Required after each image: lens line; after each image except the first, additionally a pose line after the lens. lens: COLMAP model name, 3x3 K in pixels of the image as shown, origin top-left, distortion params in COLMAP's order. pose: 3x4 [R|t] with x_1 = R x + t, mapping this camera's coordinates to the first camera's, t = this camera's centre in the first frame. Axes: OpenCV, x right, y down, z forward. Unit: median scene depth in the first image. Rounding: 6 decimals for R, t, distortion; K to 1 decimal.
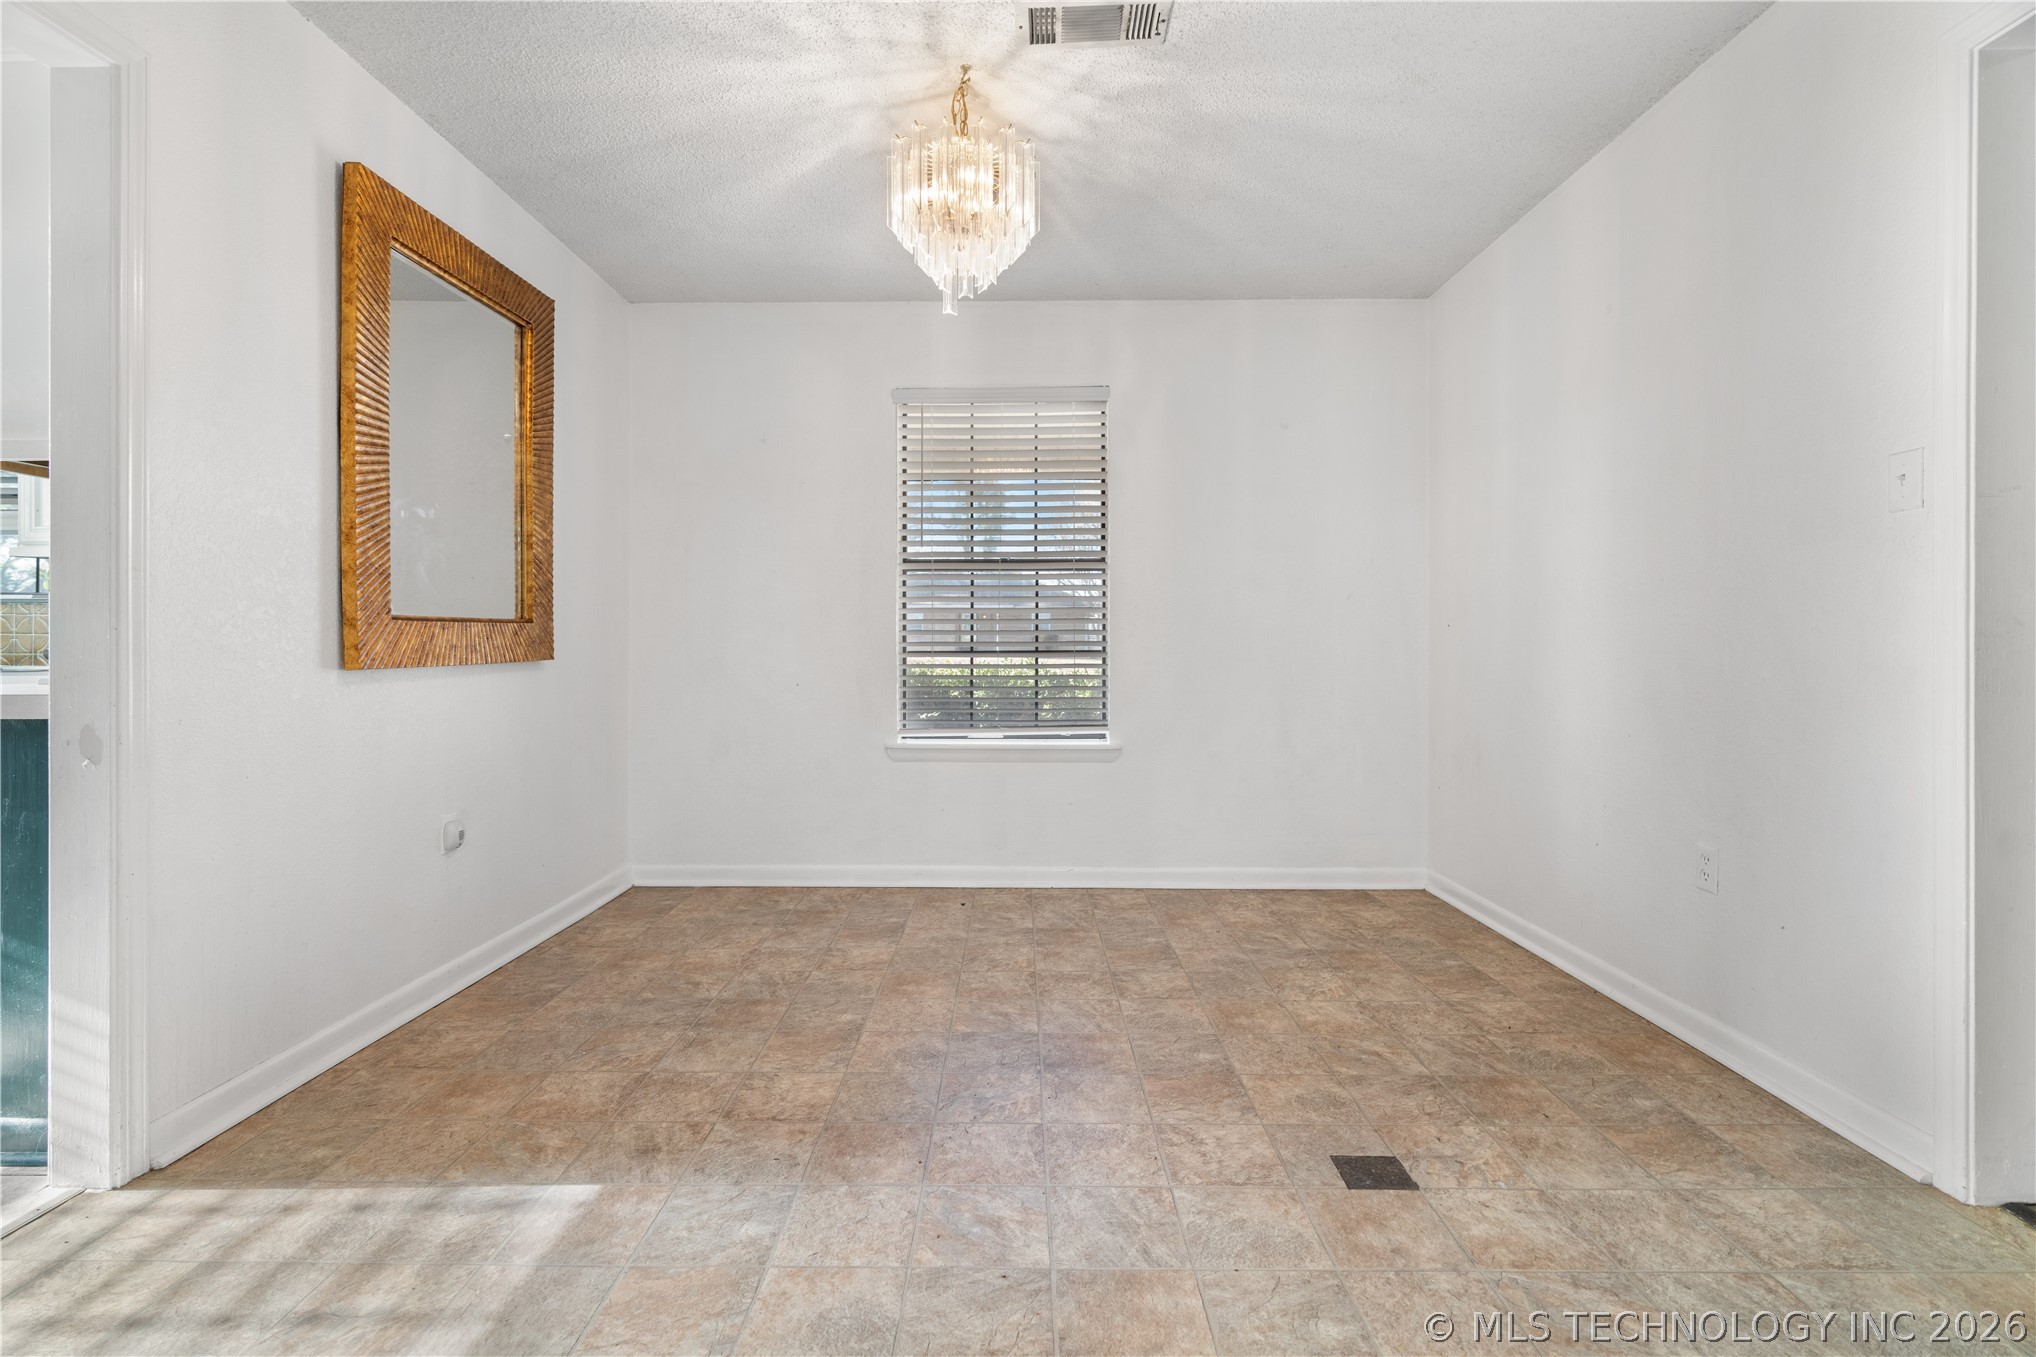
lens RADIAL K [[927.6, 0, 1021.7], [0, 927.6, 660.9], [0, 0, 1]] dist [-0.014724, 0.005808]
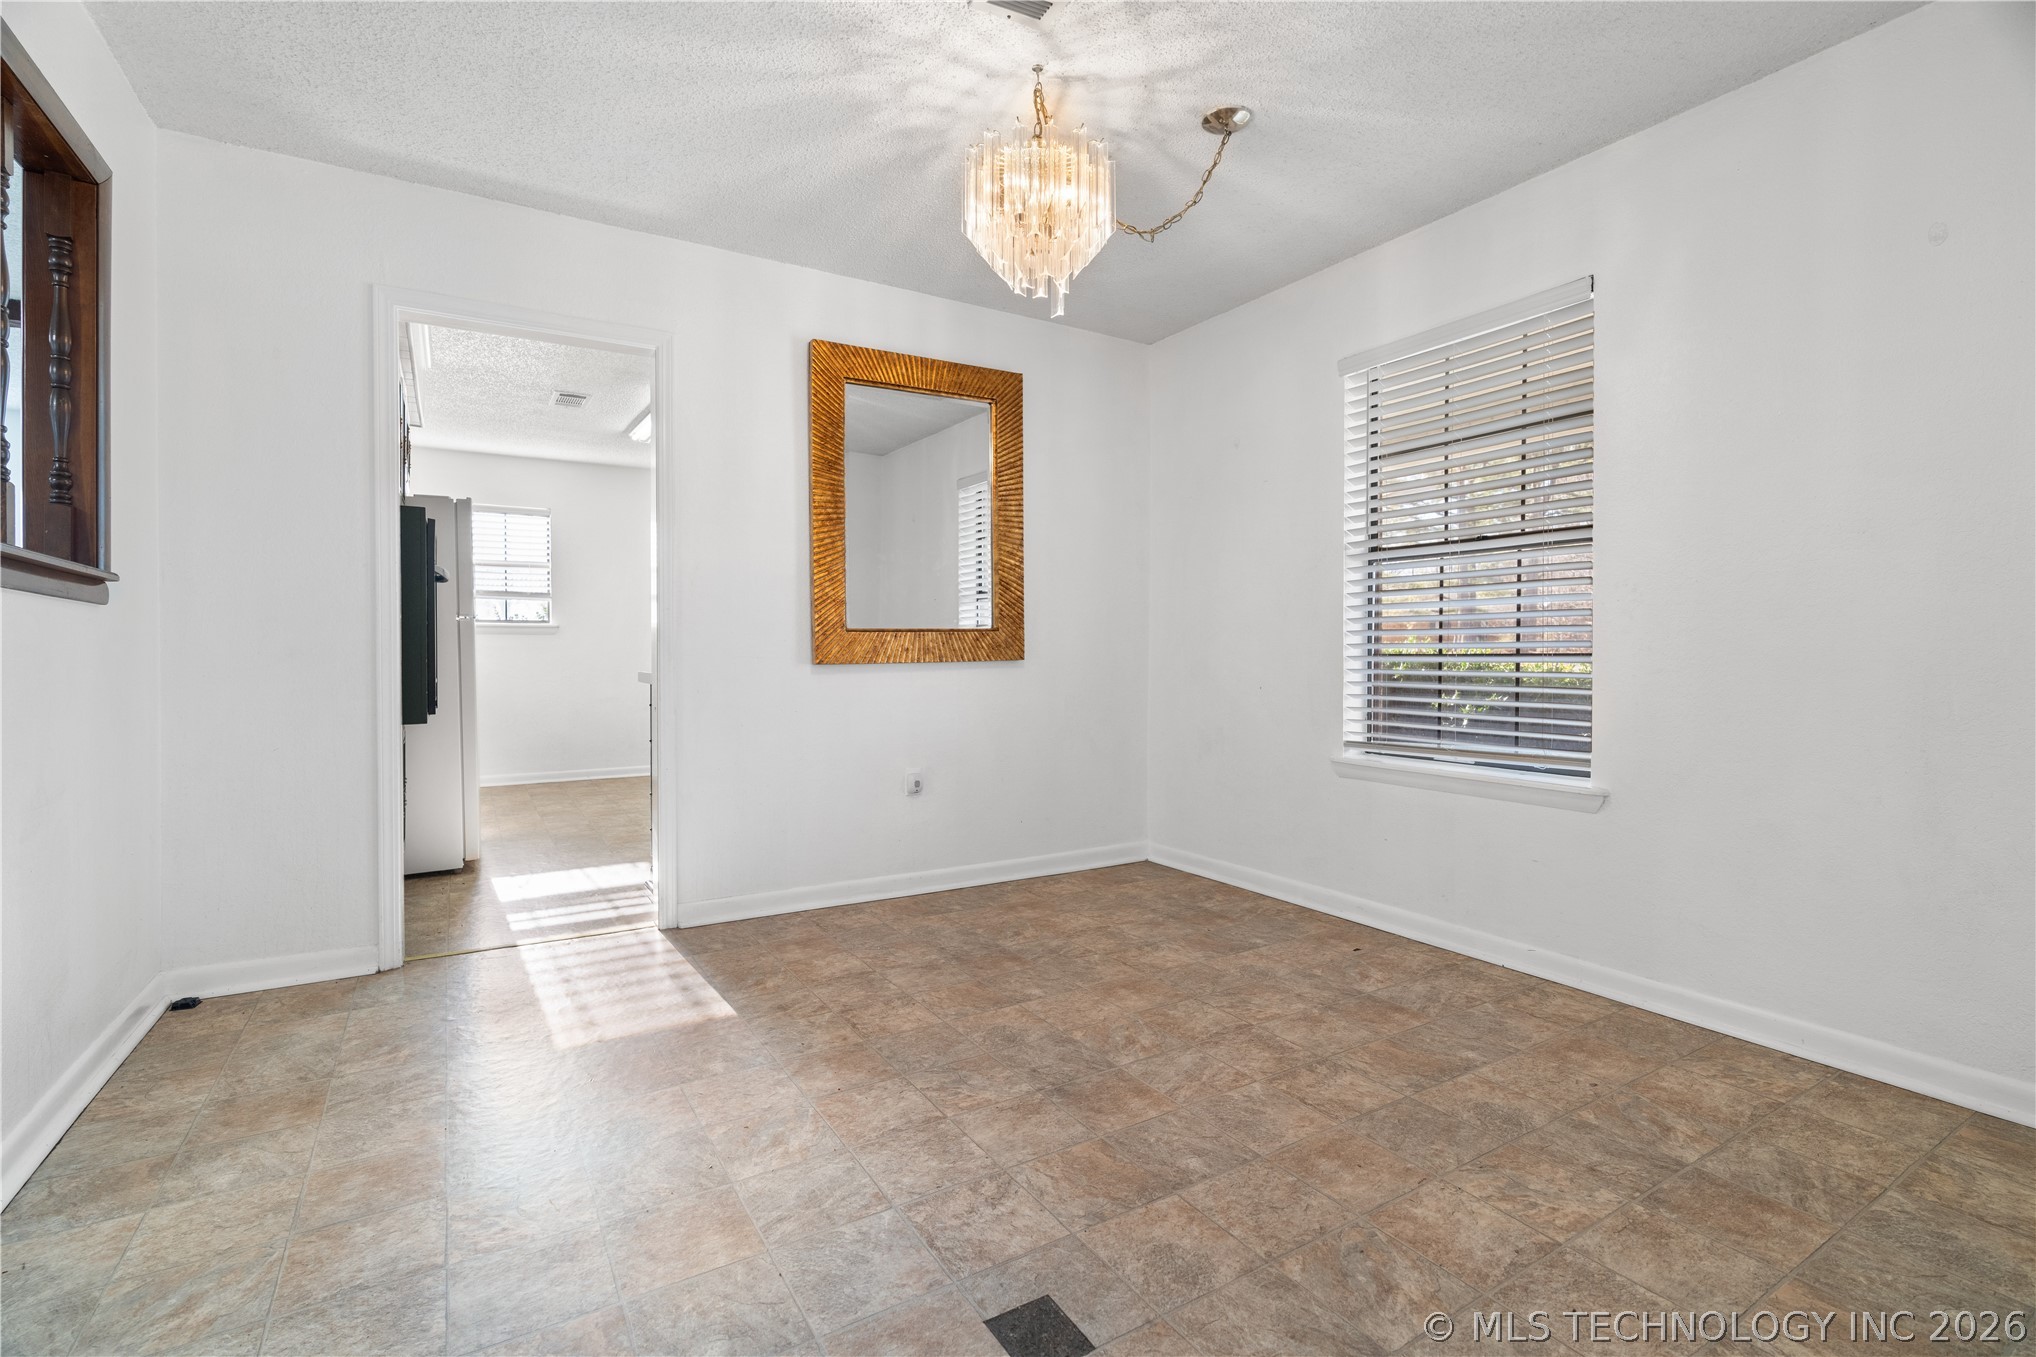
lens RADIAL K [[927.6, 0, 1015.4], [0, 927.6, 675.8], [0, 0, 1]] dist [-0.014724, 0.005808]
pose [[0.527013, 0.021478, -0.849586, 0.853704], [-0.010373, 0.999769, 0.018840, -0.004644], [0.849794, -0.001116, 0.527114, 0.493096]]
